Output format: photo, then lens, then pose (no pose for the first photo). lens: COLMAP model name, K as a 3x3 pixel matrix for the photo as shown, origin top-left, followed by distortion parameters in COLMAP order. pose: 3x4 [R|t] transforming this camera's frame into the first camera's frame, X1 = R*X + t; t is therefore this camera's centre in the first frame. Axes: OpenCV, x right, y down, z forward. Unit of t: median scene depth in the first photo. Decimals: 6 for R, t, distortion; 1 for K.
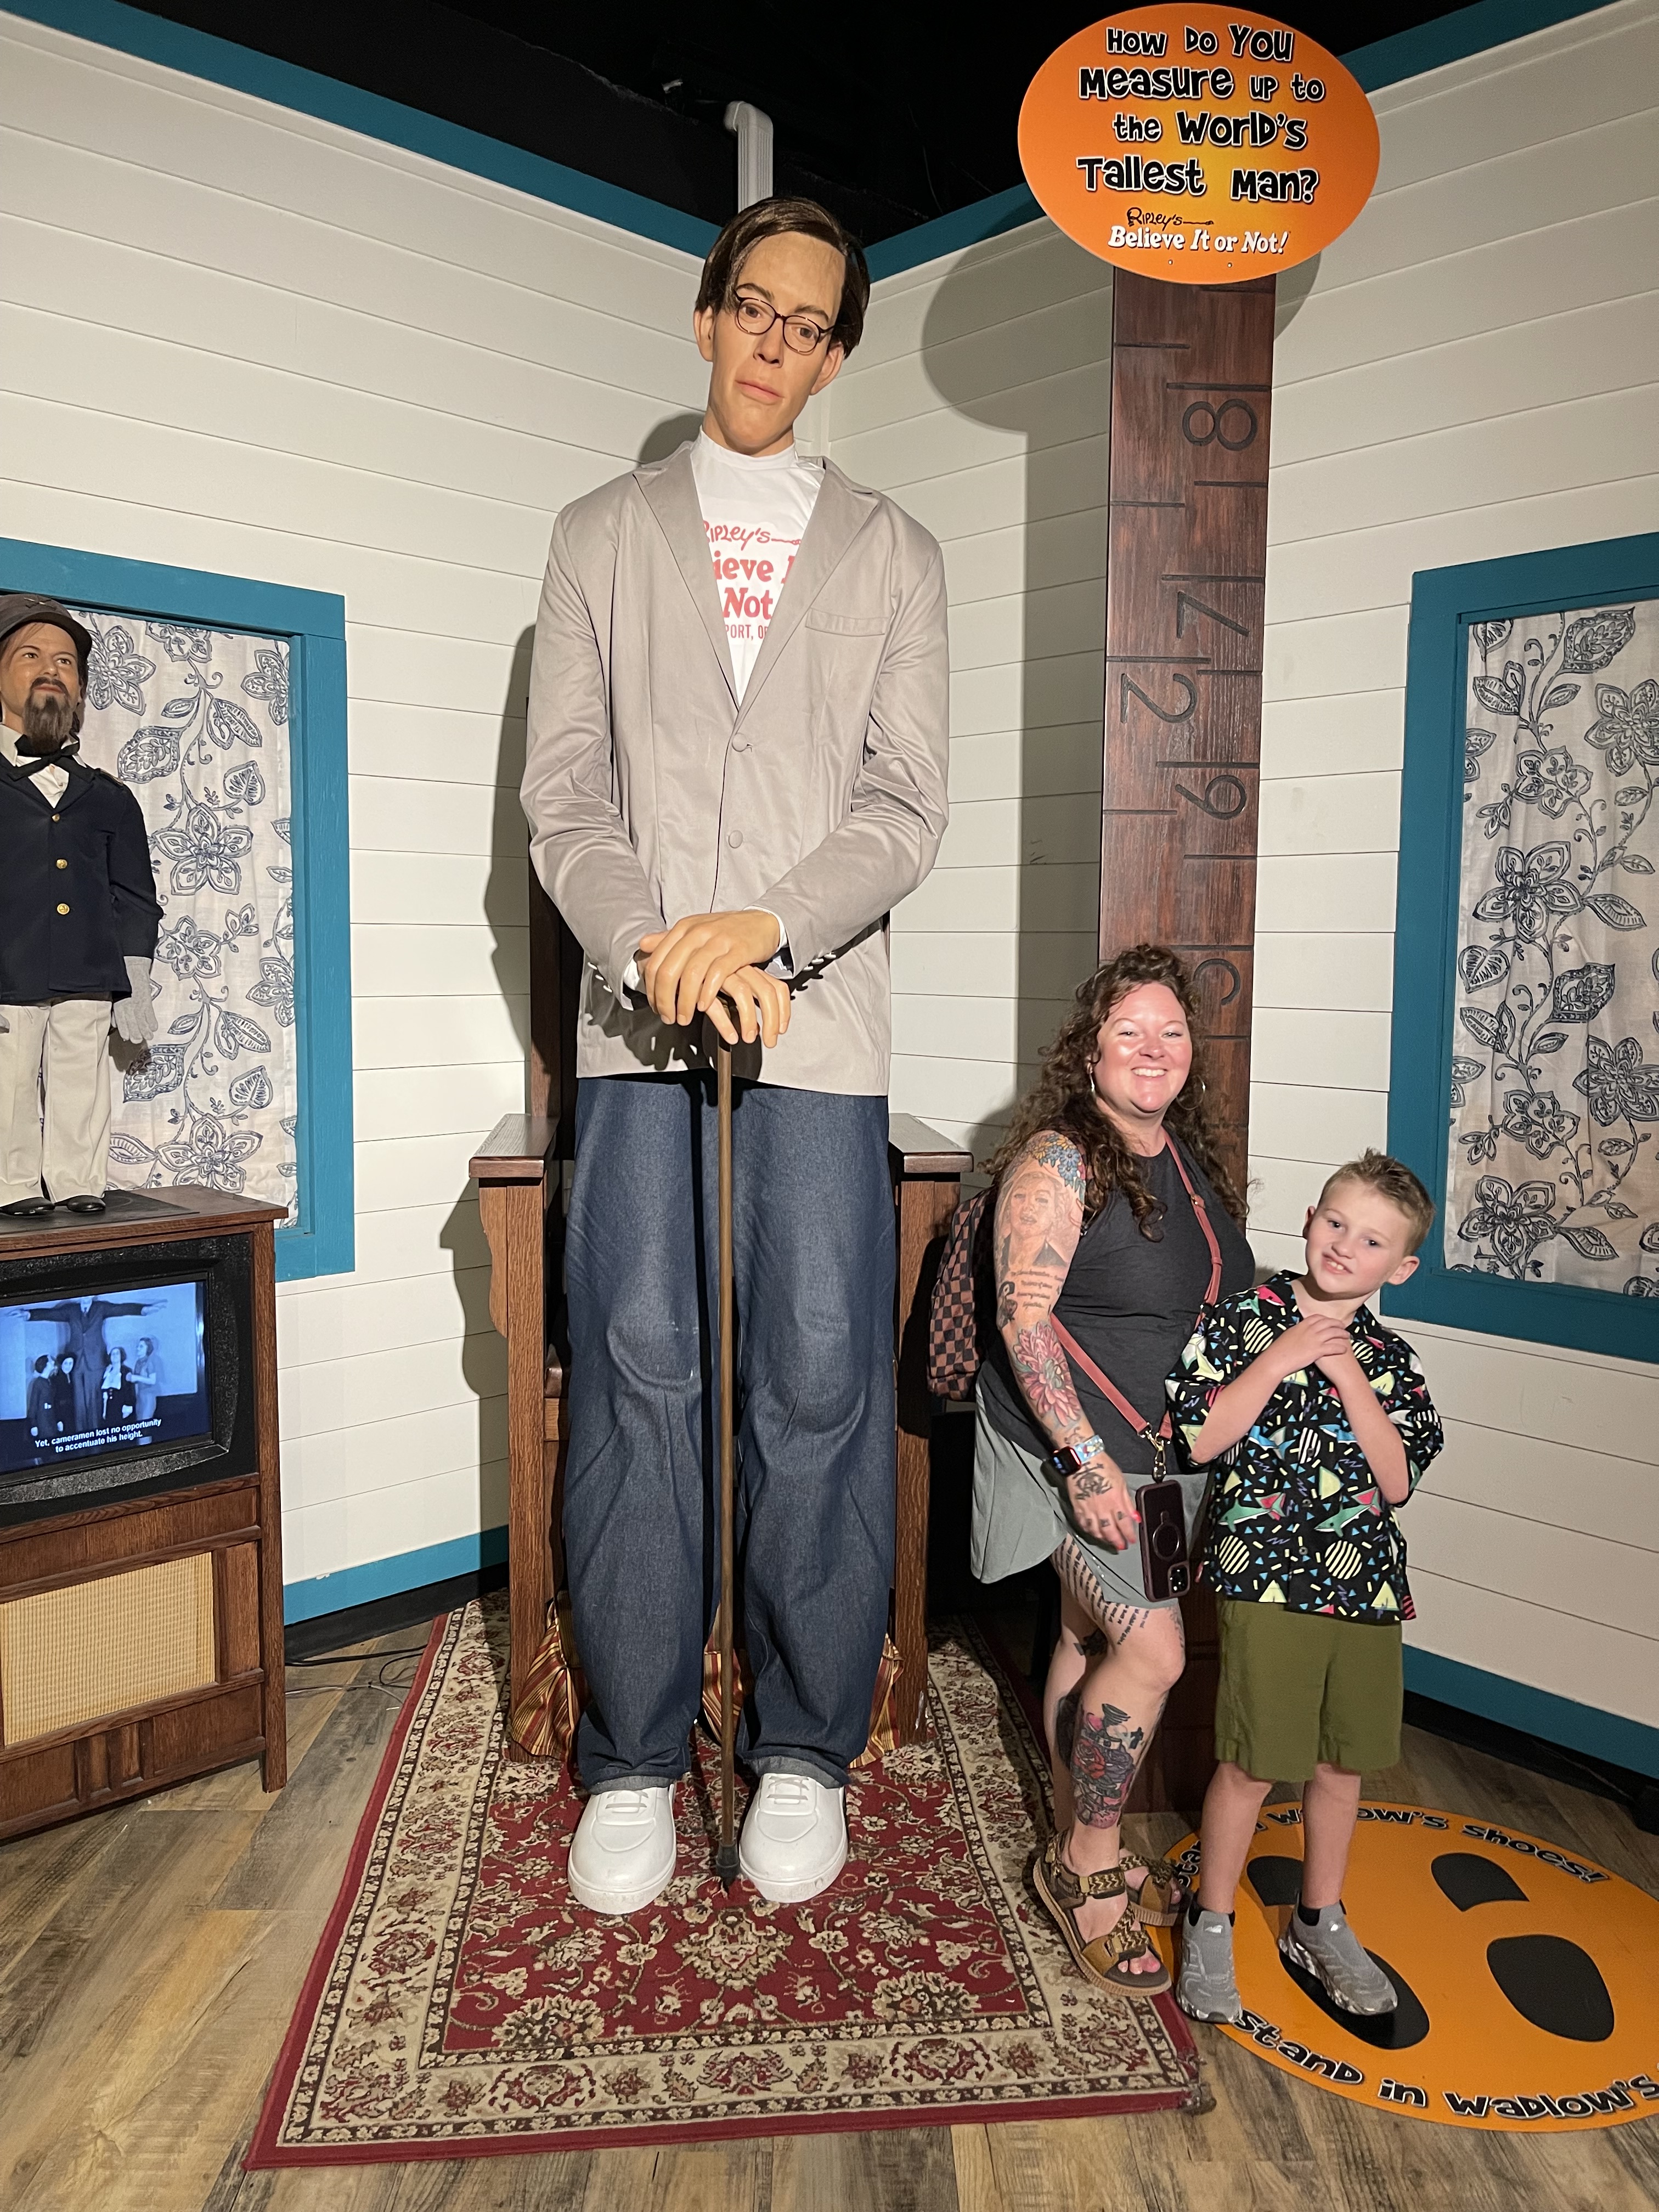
lens RADIAL K [[1627.1, 0, 921.3], [0, 1627.1, 1101.4], [0, 0, 1]] dist [0.003306, -0.062634]
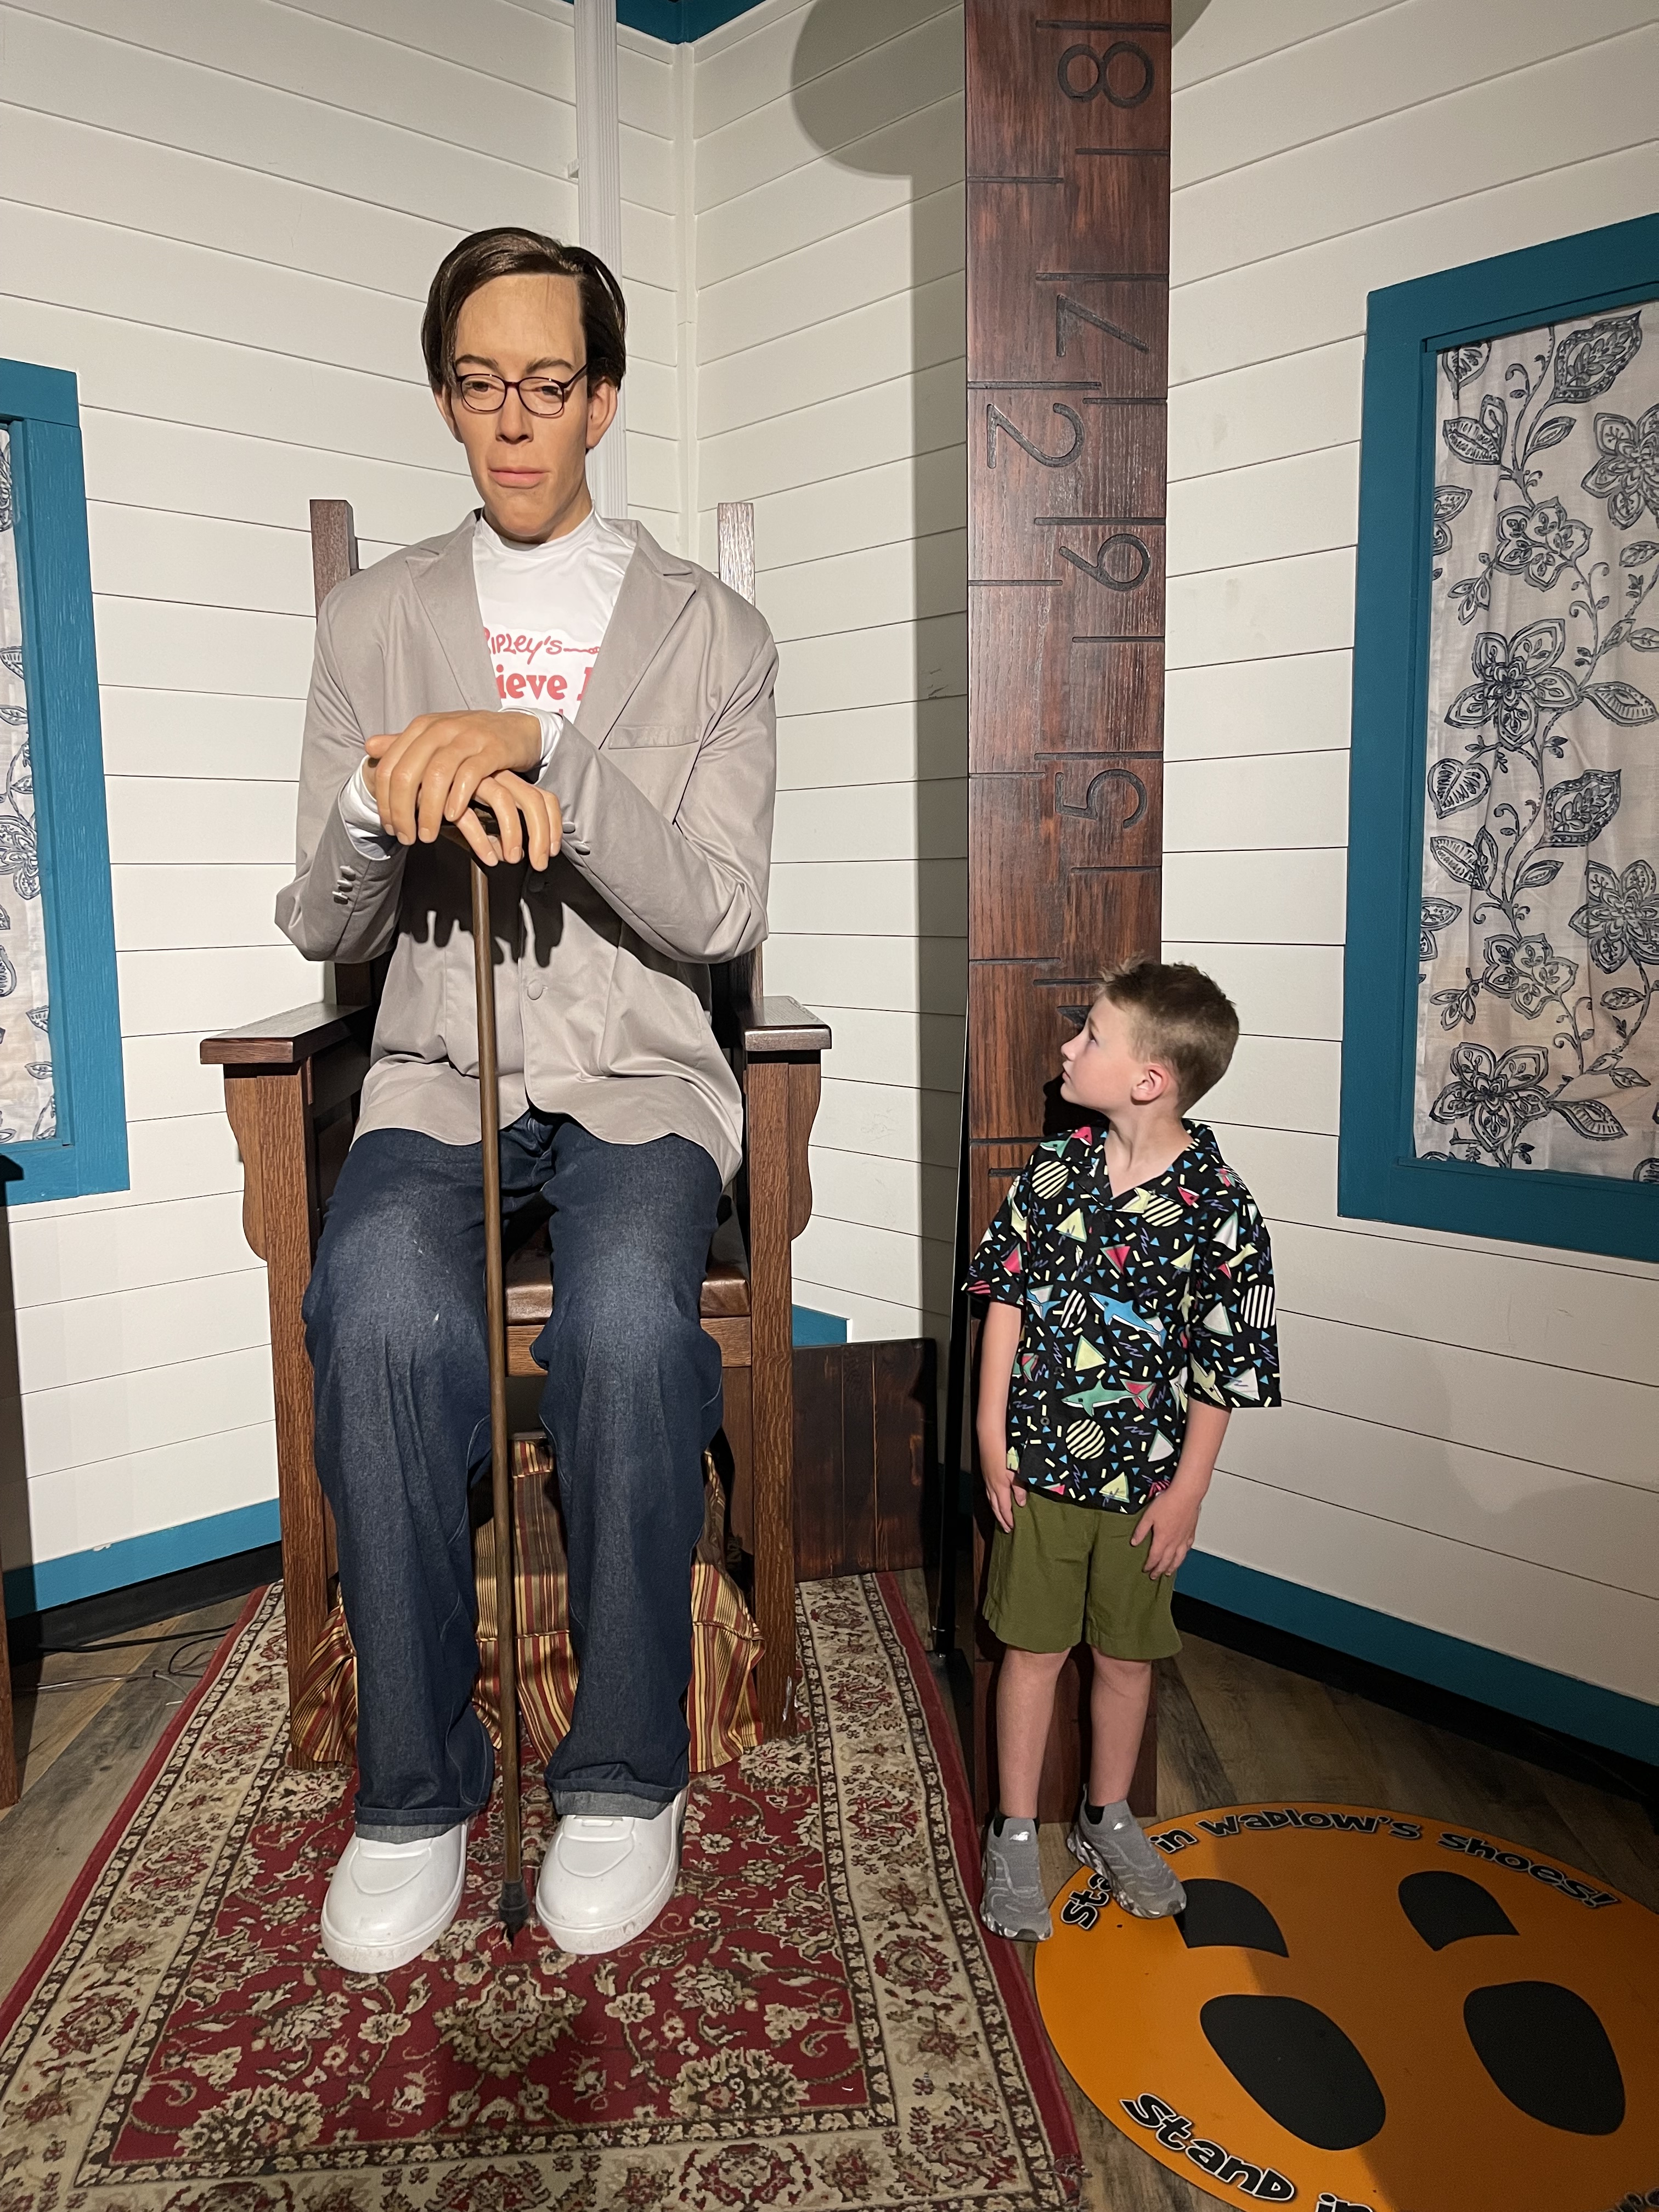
lens RADIAL K [[1638.1, 0, 914.8], [0, 1638.1, 1095.1], [0, 0, 1]] dist [0.039023, -0.106584]
pose [[0.999776, -0.019711, -0.007748, 0.088309], [0.019997, 0.999048, 0.038782, 0.039360], [0.006976, -0.038928, 0.999218, 0.195863]]
